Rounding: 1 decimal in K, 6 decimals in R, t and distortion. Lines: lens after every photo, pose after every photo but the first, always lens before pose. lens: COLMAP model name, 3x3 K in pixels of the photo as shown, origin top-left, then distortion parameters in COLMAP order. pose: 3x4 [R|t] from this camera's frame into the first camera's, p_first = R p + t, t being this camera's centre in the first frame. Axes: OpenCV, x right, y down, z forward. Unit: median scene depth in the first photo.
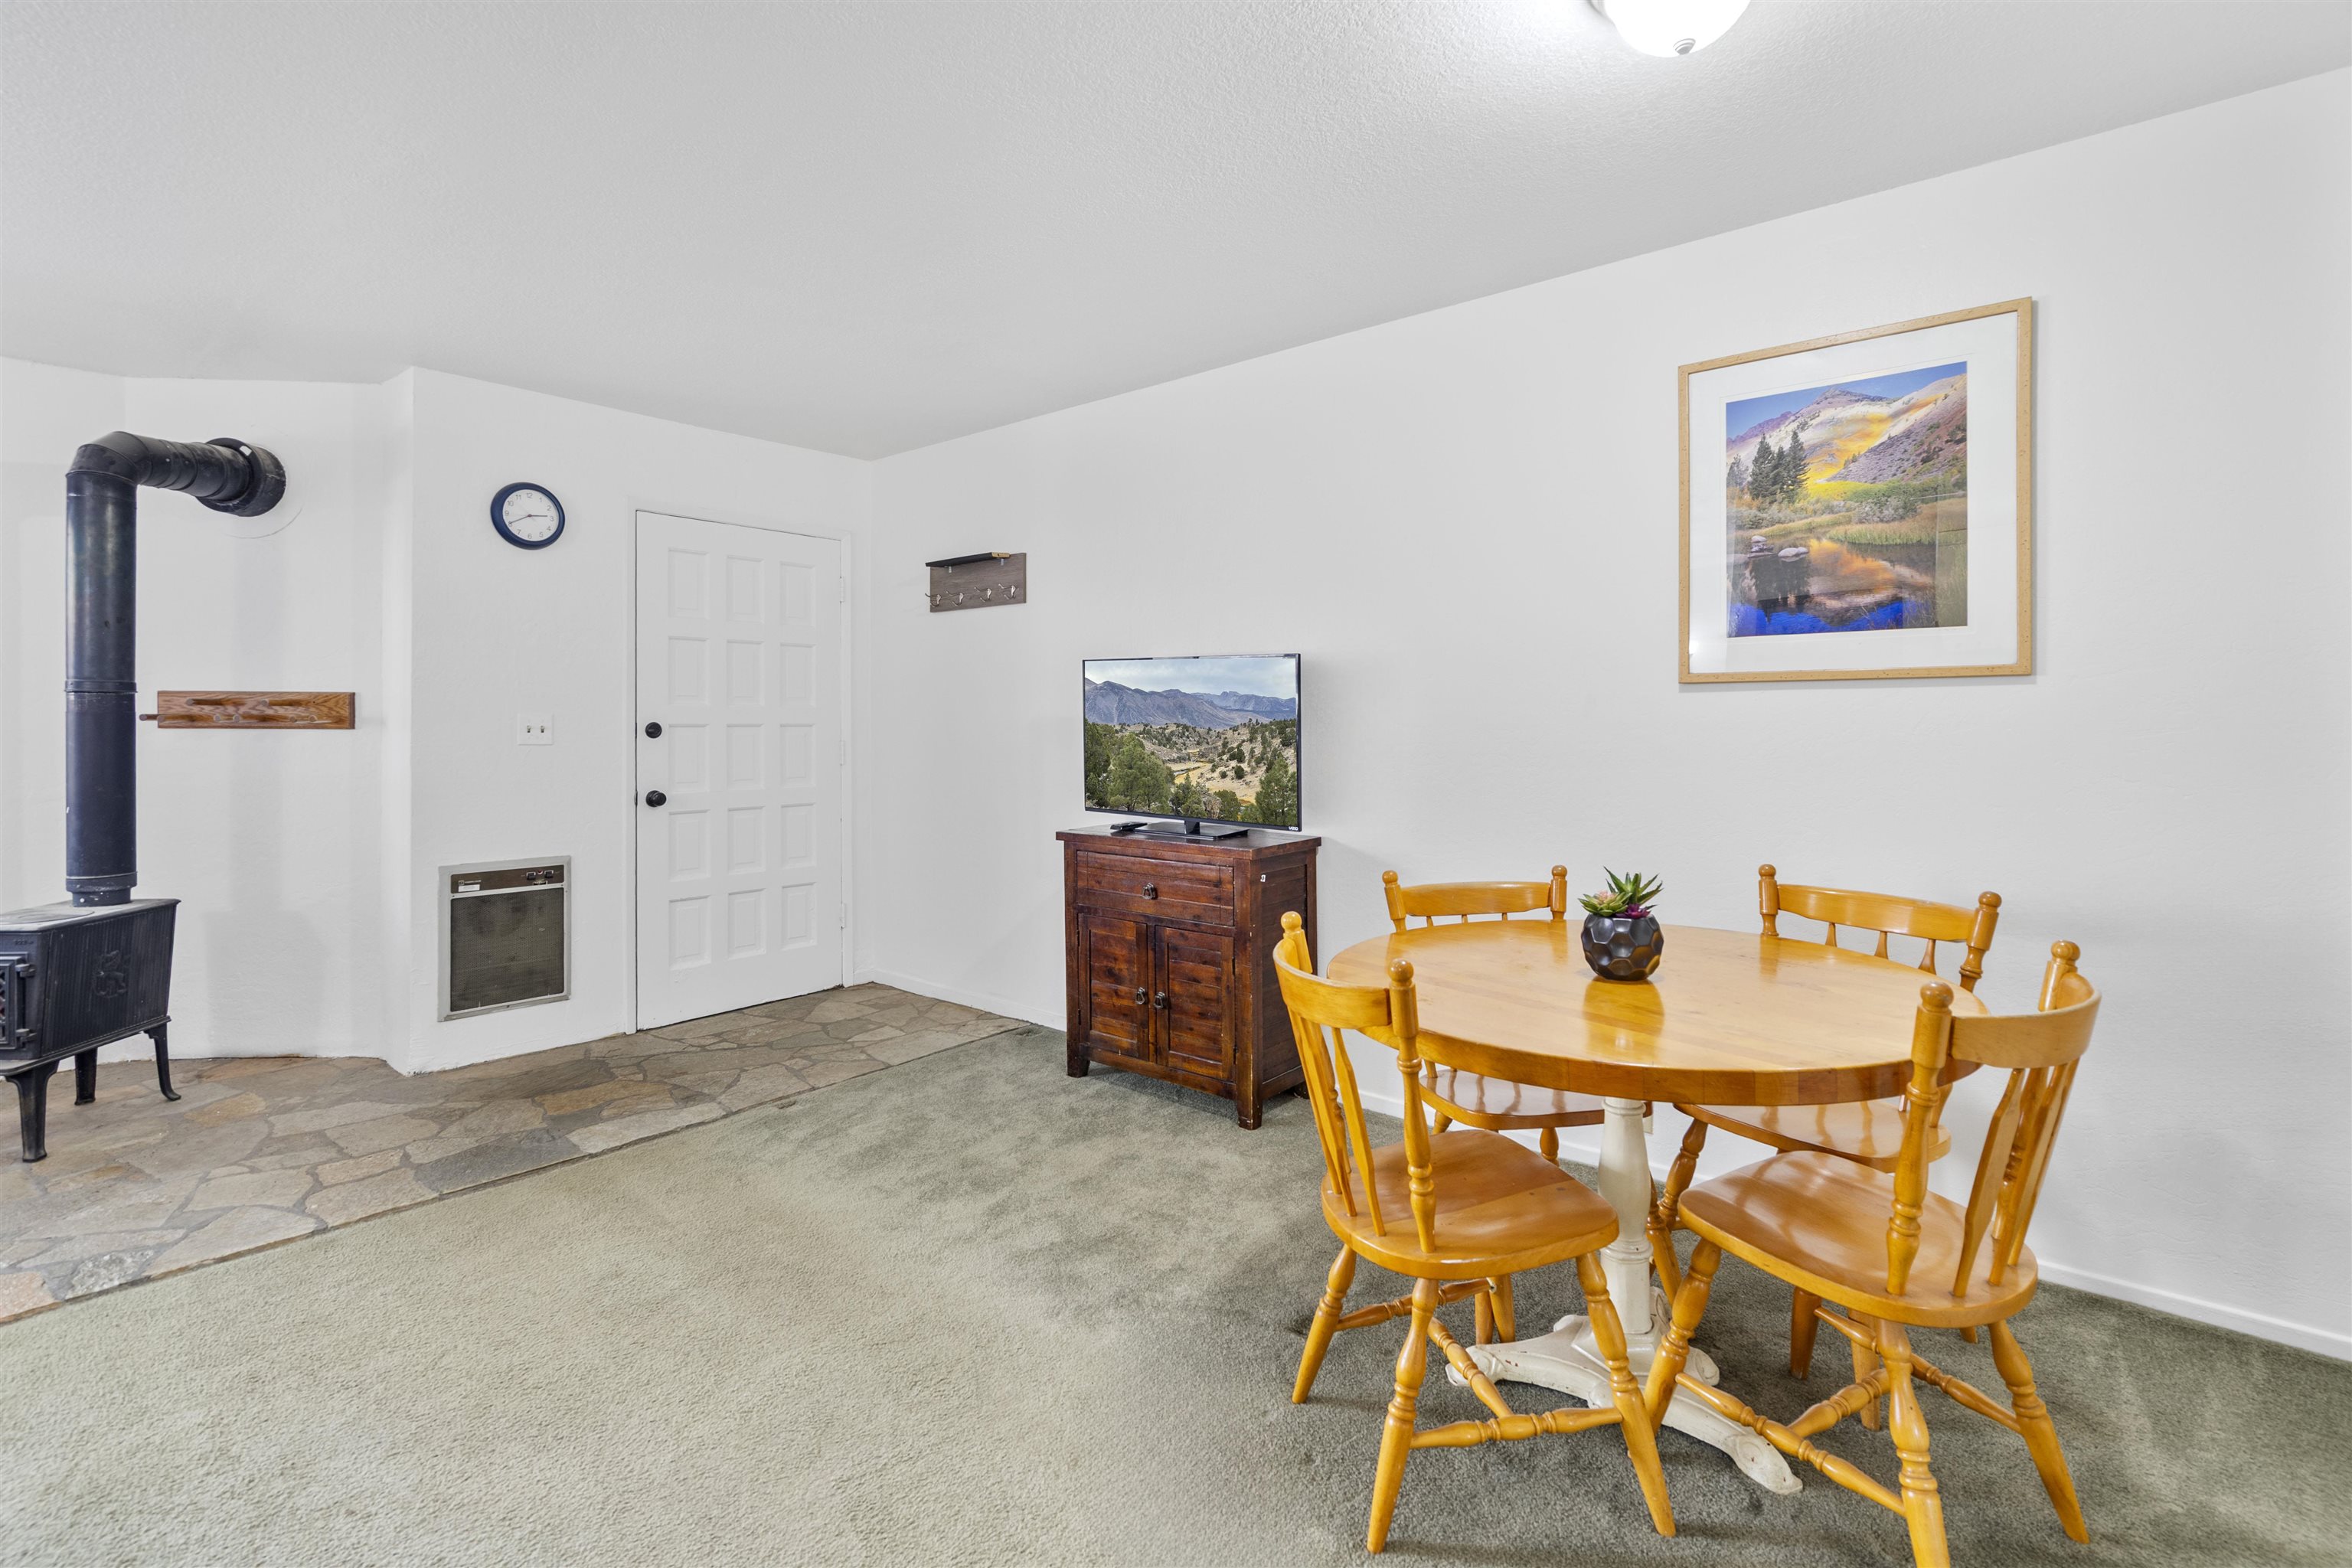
lens RADIAL K [[1120.8, 0, 1187.9], [0, 1120.8, 720.9], [0, 0, 1]] dist [-0.000647, 0.000712]
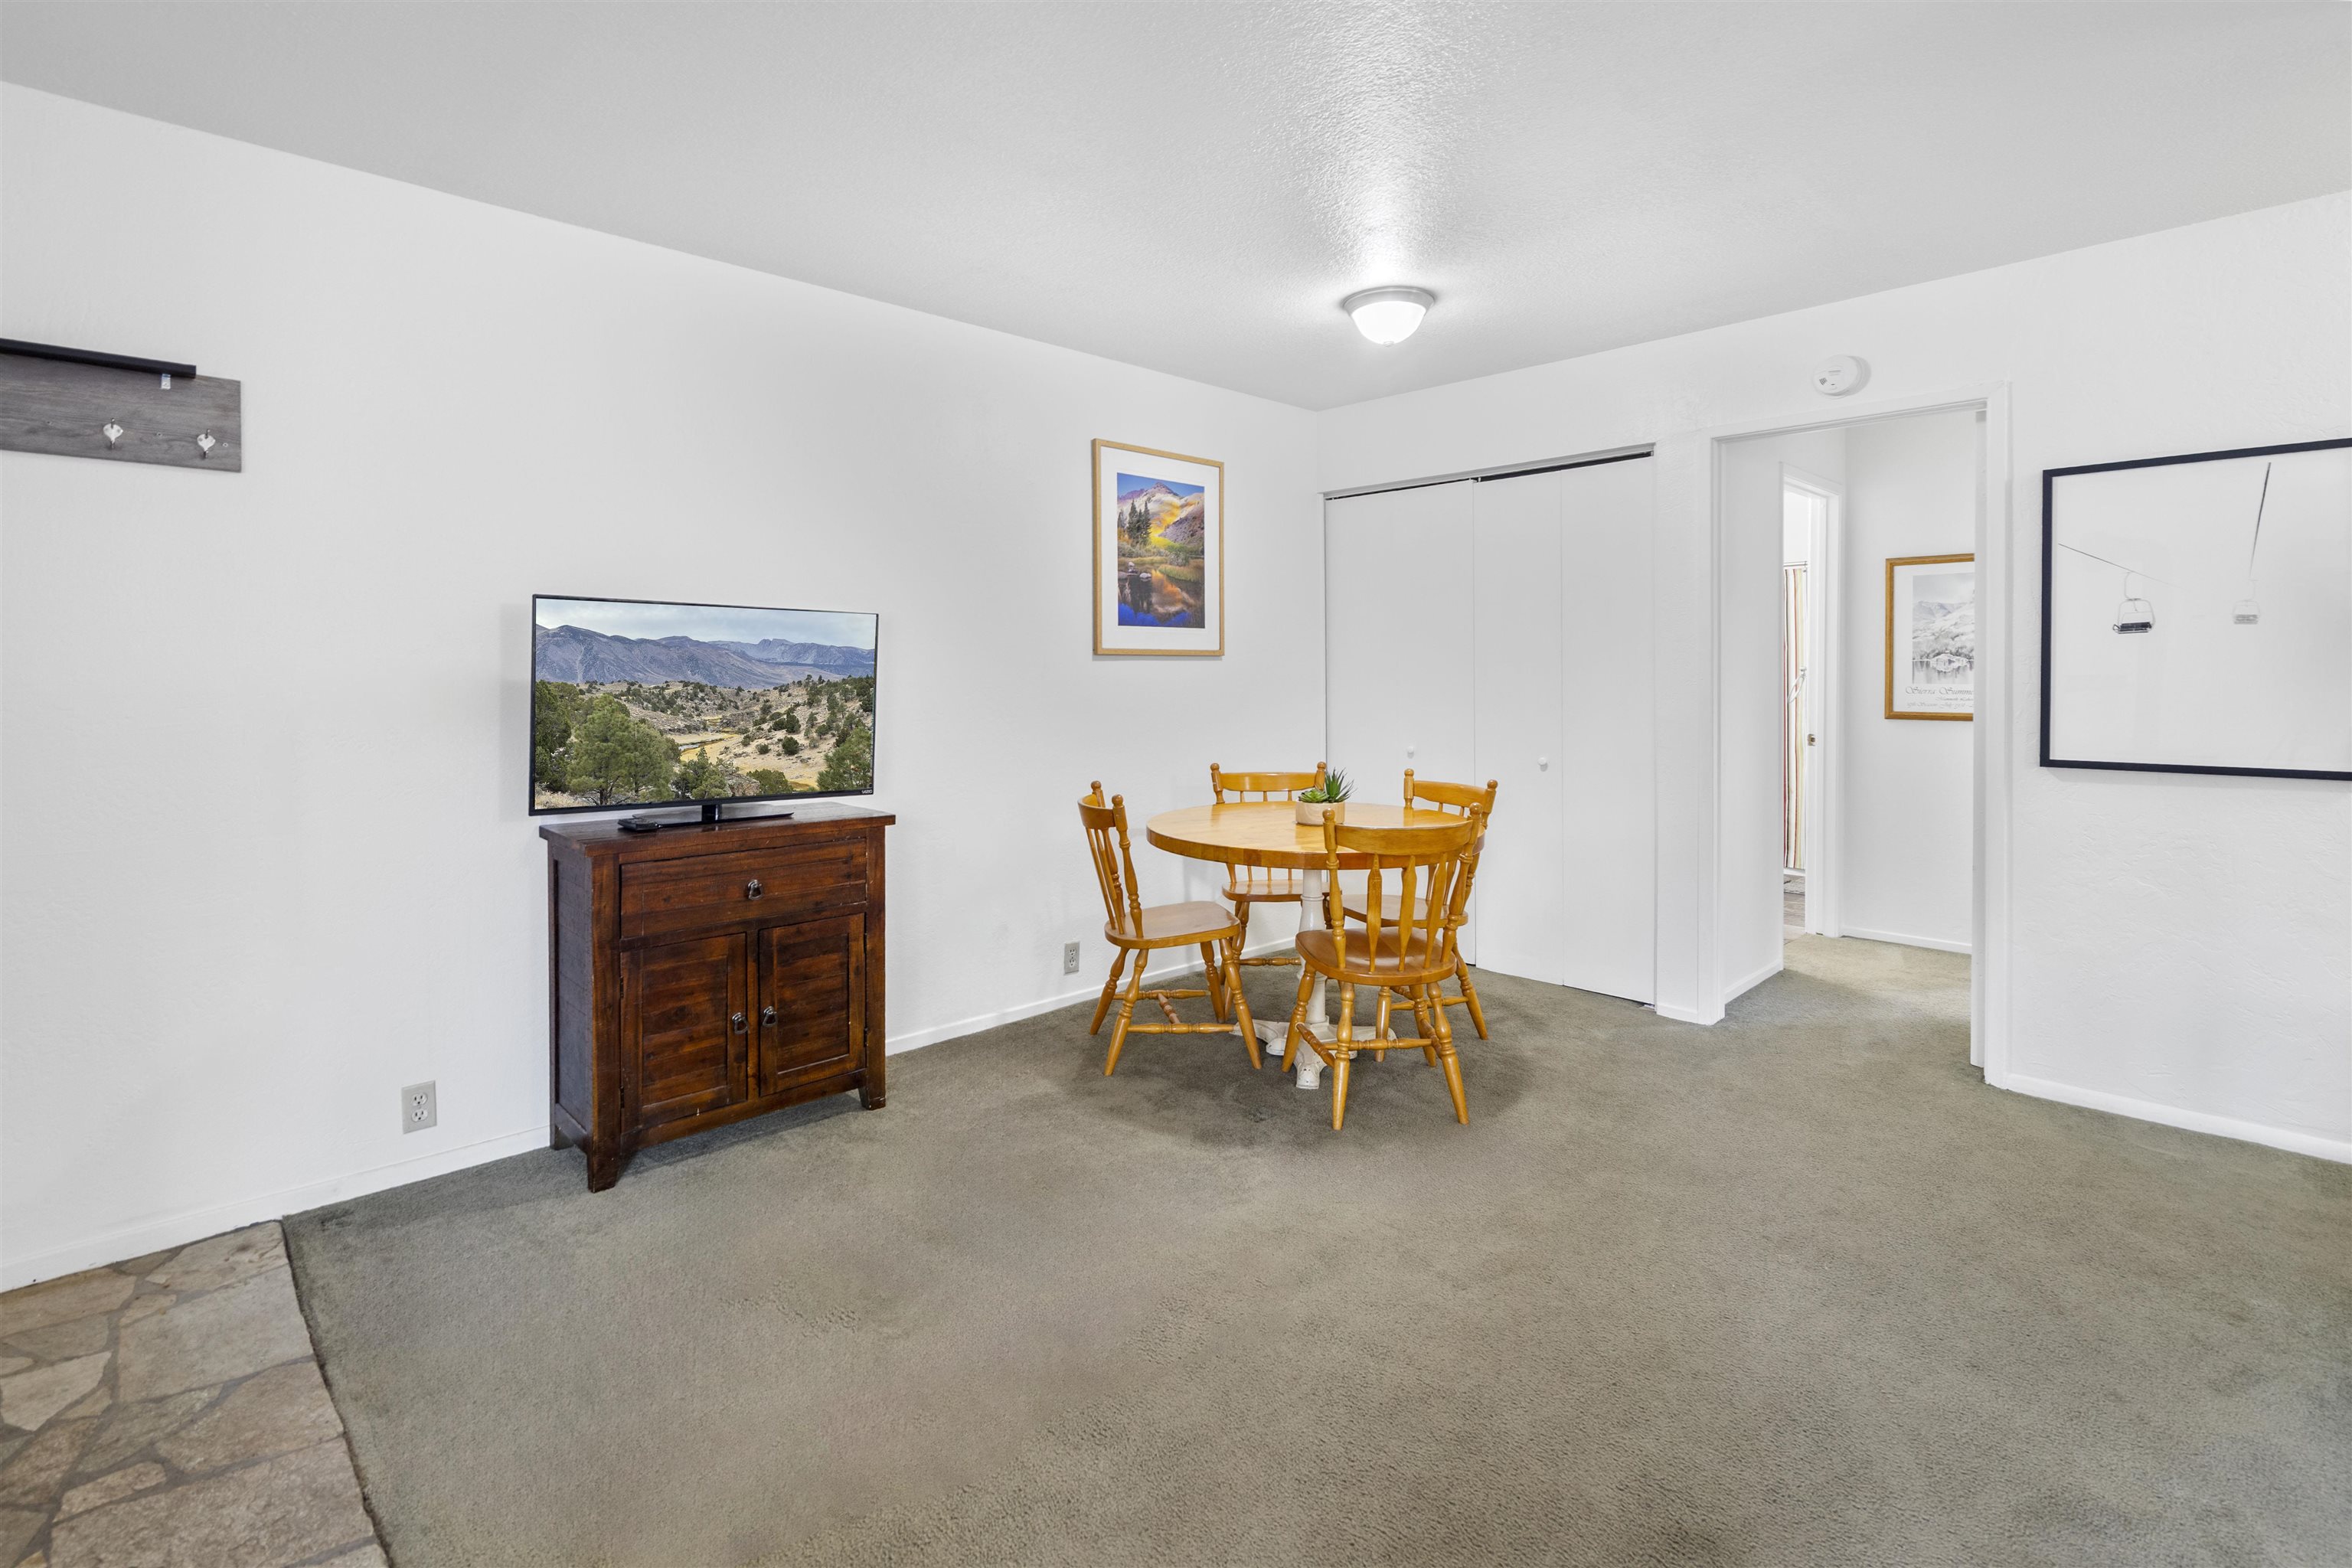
lens RADIAL K [[1120.8, 0, 1123.5], [0, 1120.8, 677.5], [0, 0, 1]] dist [-0.000647, 0.000712]
pose [[0.122840, 0.003183, 0.992421, -0.837409], [0.006654, 0.999970, -0.004030, 0.002304], [-0.992404, 0.007099, 0.122815, 0.650217]]
